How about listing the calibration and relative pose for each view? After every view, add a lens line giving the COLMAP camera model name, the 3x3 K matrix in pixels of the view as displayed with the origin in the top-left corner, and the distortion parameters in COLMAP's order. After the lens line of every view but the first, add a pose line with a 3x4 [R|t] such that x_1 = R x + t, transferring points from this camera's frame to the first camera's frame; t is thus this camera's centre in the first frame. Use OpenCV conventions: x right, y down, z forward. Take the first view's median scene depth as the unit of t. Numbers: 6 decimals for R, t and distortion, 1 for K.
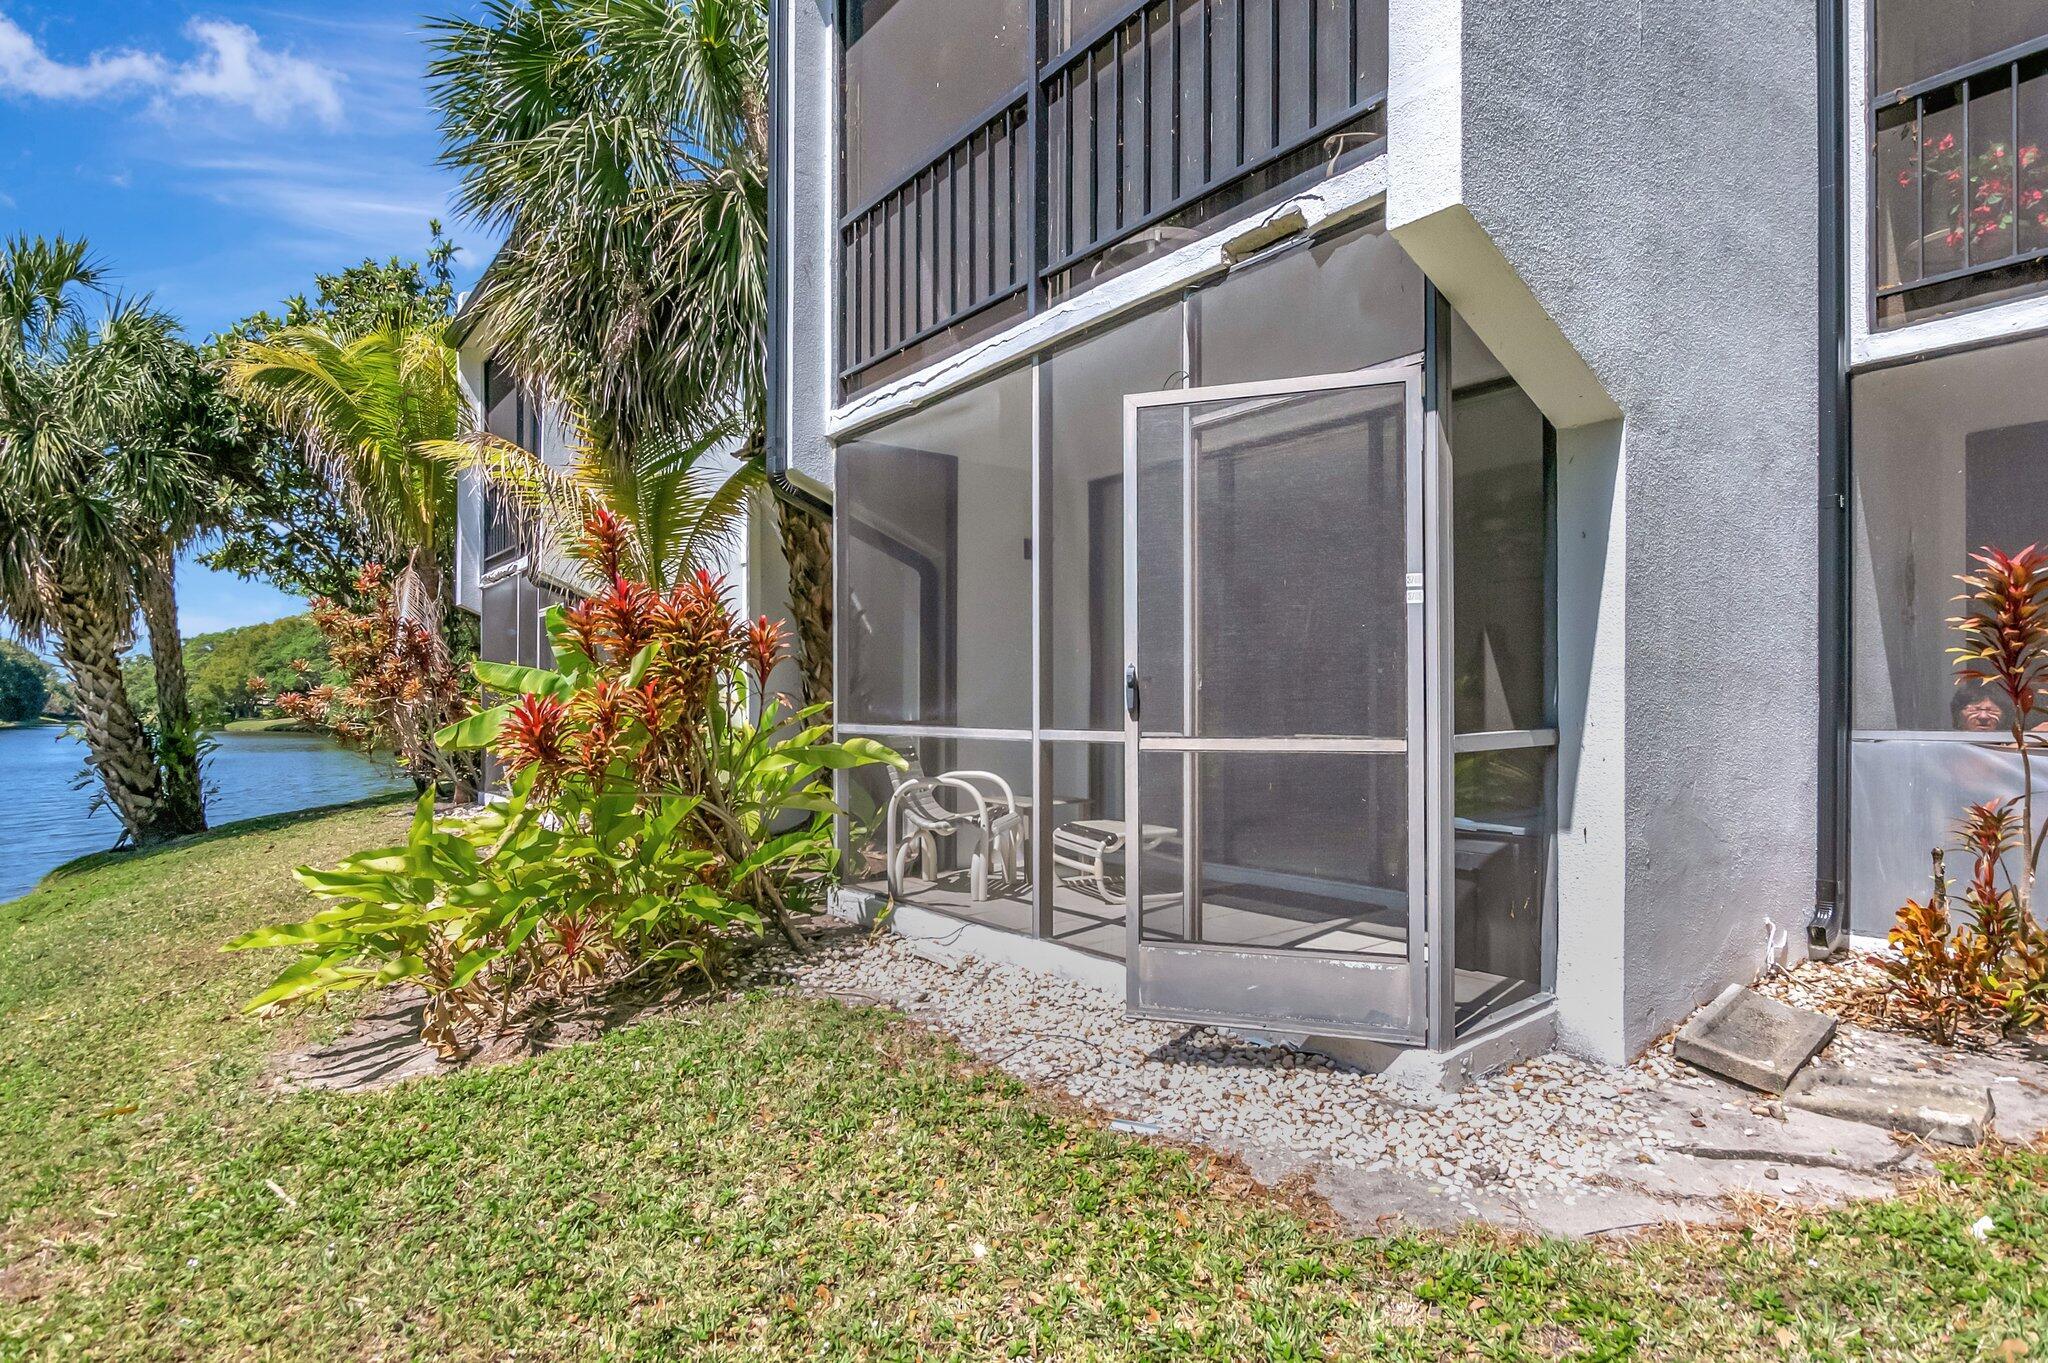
lens RADIAL K [[1073.9, 0, 1004.0], [0, 1073.9, 725.7], [0, 0, 1]] dist [0.001222, 0.000238]
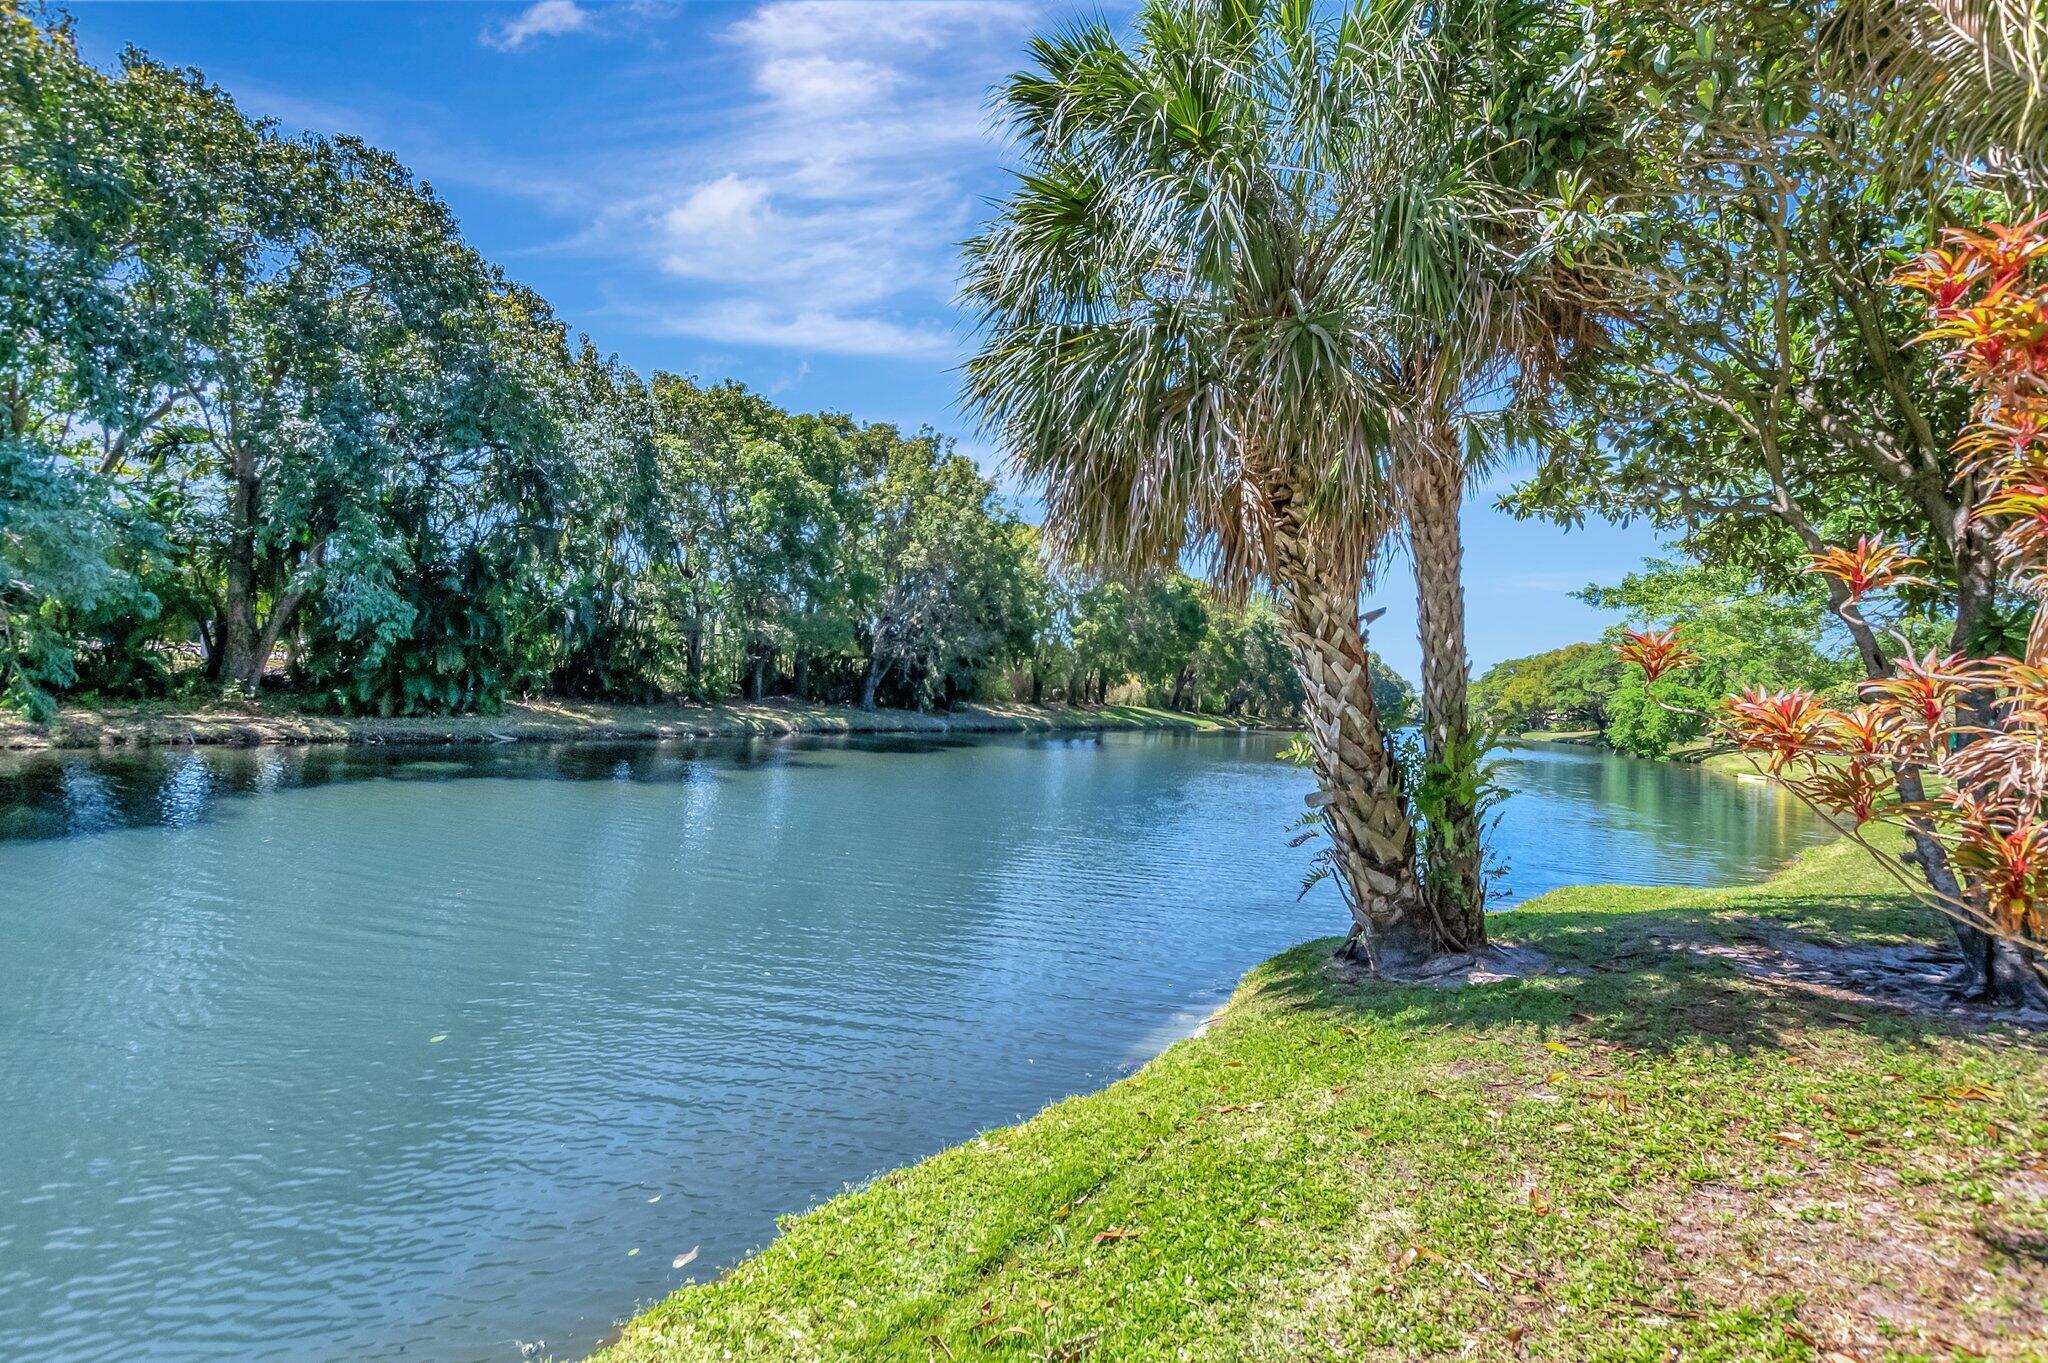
lens RADIAL K [[896.5, 0, 1013.0], [0, 896.5, 682.8], [0, 0, 1]] dist [-0.006968, 0.002238]
pose [[0.413076, 0.008631, -0.910656, -0.373538], [-0.065477, 0.997649, -0.020245, -0.009383], [0.908340, 0.067989, 0.412670, 0.511057]]
